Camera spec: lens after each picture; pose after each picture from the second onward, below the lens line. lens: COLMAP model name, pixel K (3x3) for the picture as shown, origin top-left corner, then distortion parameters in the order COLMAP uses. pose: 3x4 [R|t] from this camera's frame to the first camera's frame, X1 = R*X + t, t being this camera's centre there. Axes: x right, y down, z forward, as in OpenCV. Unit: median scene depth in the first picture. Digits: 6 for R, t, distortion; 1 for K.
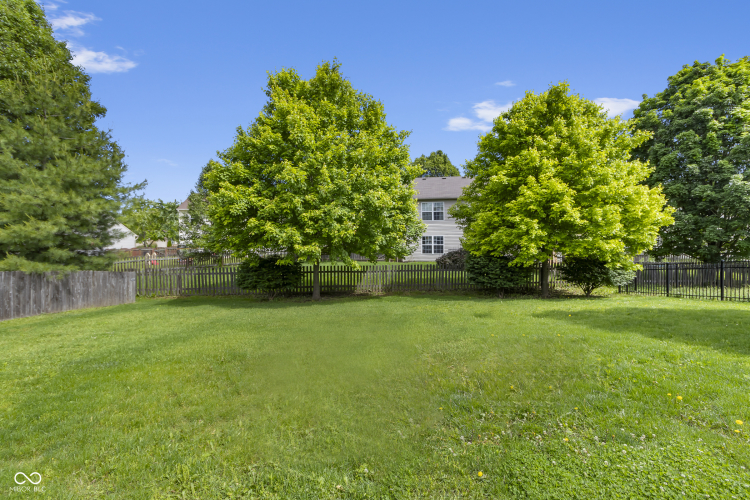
lens RADIAL K [[347.9, 0, 375.0], [0, 347.9, 248.9], [0, 0, 1]] dist [-0.006328, -0.001043]
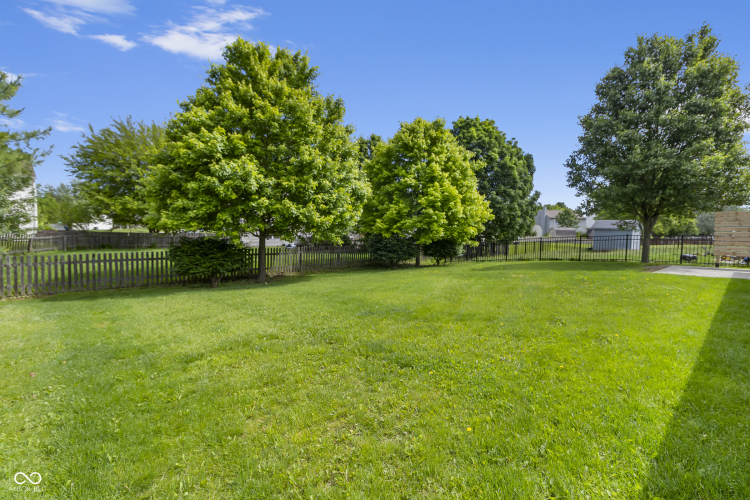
lens RADIAL K [[347.9, 0, 375.2], [0, 347.9, 250.0], [0, 0, 1]] dist [-0.006328, -0.001043]
pose [[0.761131, -0.021957, 0.648227, -0.620458], [-0.006177, 0.999136, 0.041097, 0.014057], [-0.648569, -0.035284, 0.760338, 0.049212]]
